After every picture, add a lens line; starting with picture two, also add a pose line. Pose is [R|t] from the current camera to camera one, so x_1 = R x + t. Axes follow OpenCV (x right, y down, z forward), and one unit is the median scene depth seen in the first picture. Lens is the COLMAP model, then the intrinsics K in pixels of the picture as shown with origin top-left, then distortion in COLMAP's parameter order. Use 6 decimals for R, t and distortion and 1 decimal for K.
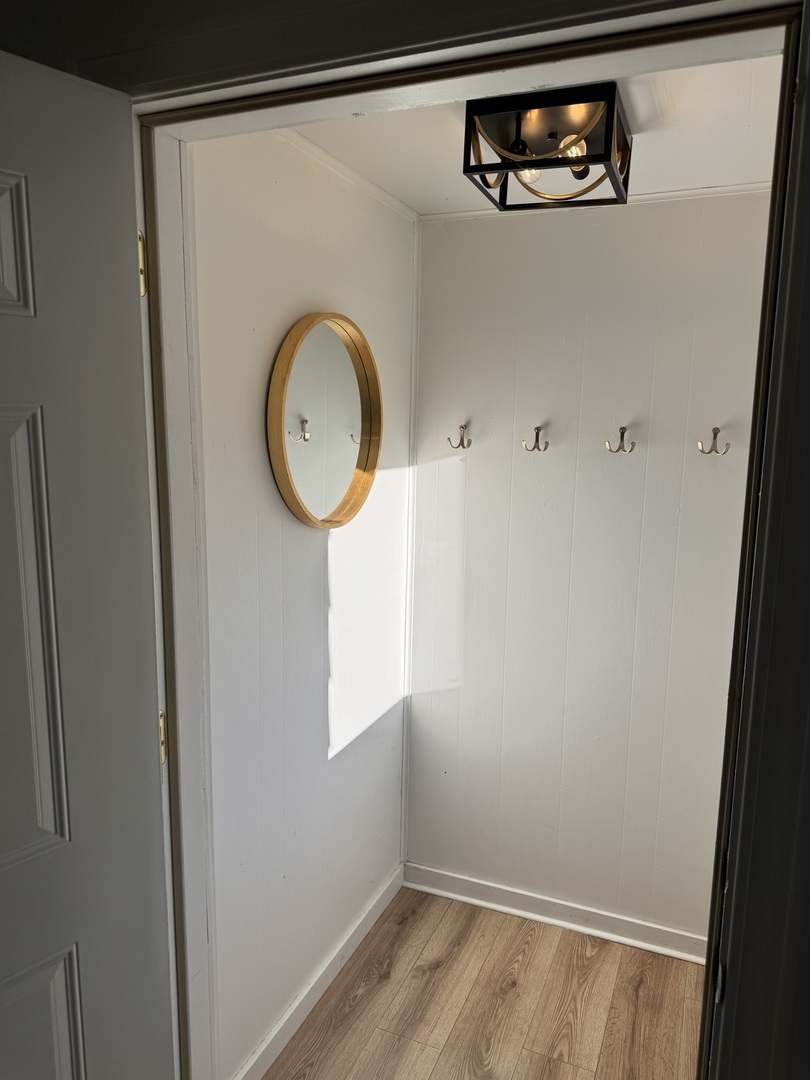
lens RADIAL K [[784.4, 0, 403.6], [0, 784.4, 557.7], [0, 0, 1]] dist [0.058563, -0.042981]
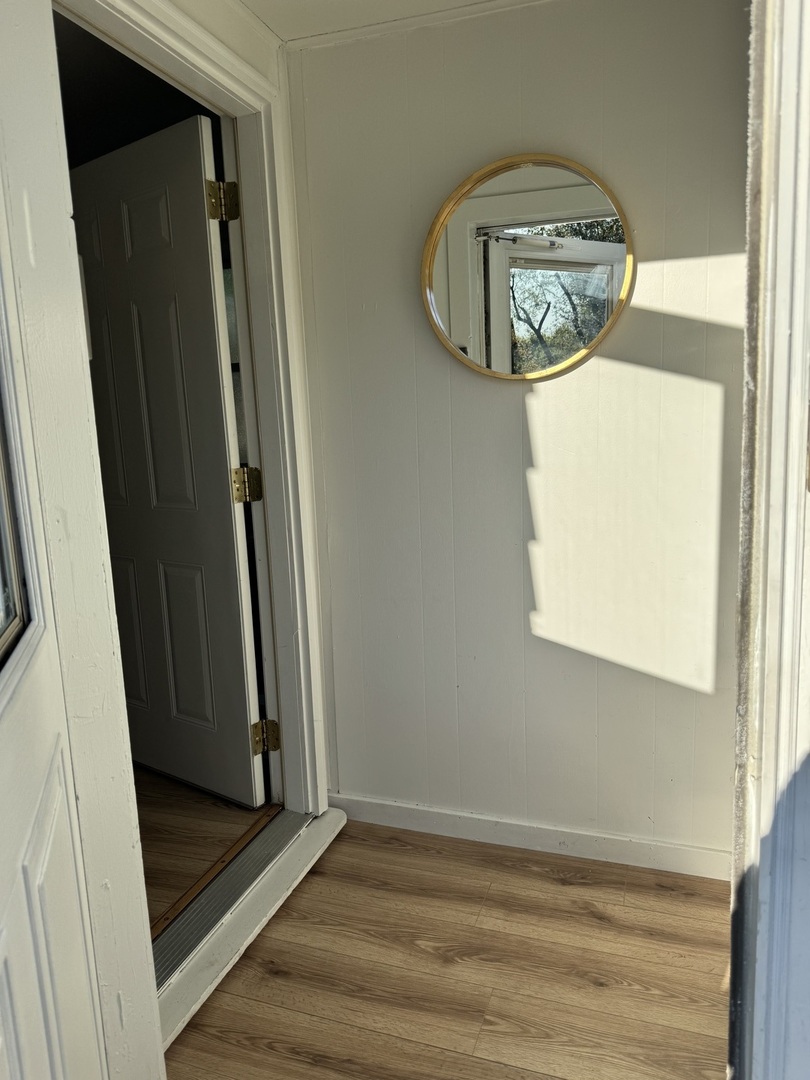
lens RADIAL K [[784.4, 0, 403.6], [0, 784.4, 557.7], [0, 0, 1]] dist [0.058563, -0.042981]
pose [[0.037357, 0.156609, -0.986954, 0.854458], [-0.119374, 0.981270, 0.151189, 0.044873], [0.992146, 0.112169, 0.055352, 0.757149]]
